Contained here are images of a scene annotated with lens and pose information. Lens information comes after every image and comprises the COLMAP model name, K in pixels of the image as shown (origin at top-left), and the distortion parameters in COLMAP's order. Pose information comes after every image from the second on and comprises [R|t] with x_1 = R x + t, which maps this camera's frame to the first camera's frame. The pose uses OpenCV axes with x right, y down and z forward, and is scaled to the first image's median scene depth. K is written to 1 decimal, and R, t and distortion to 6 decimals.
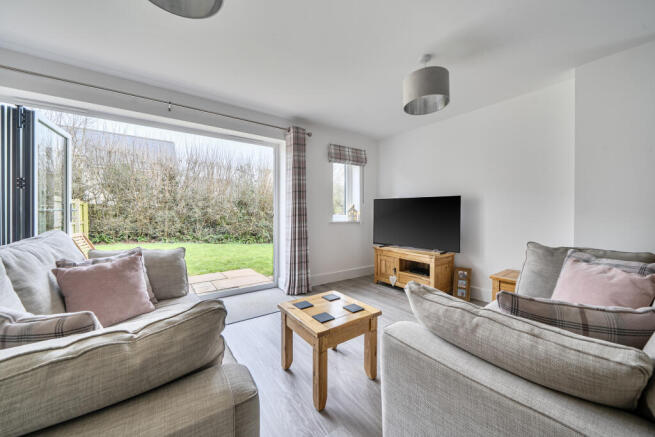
lens RADIAL K [[251.0, 0, 326.6], [0, 251.0, 224.7], [0, 0, 1]] dist [0.003109, -0.000092]
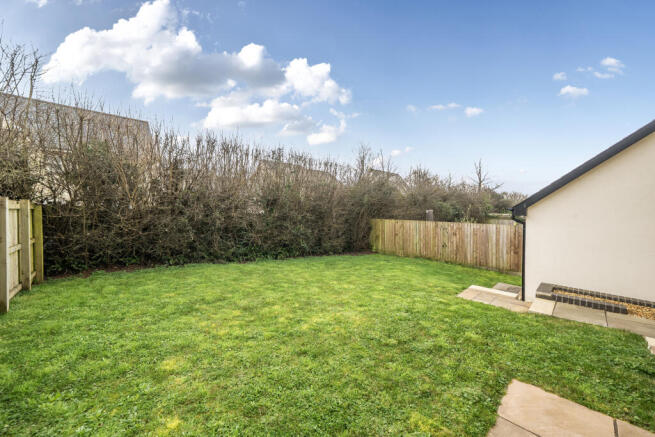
lens RADIAL K [[251.0, 0, 306.8], [0, 251.0, 211.0], [0, 0, 1]] dist [0.003109, -0.000092]
pose [[0.994395, -0.002556, 0.105699, -0.368350], [0.005254, 0.999667, -0.025258, -0.050070], [-0.105599, 0.025672, 0.994077, 0.325662]]
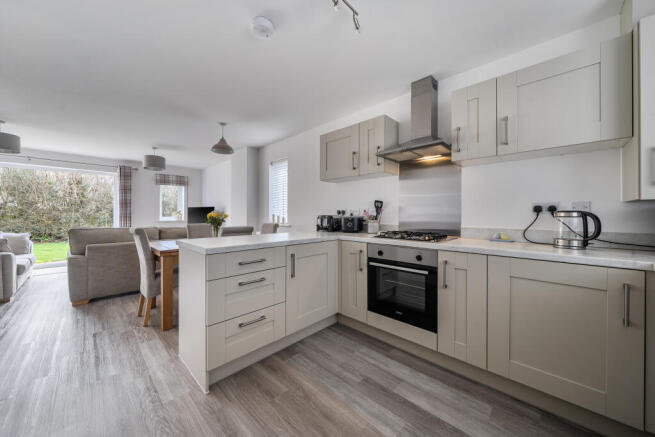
lens RADIAL K [[251.0, 0, 330.2], [0, 251.0, 217.5], [0, 0, 1]] dist [0.003109, -0.000092]
pose [[0.984955, -0.000833, 0.172811, 0.277648], [0.006514, 0.999457, -0.032307, 0.008596], [-0.172690, 0.032946, 0.984425, -0.265396]]
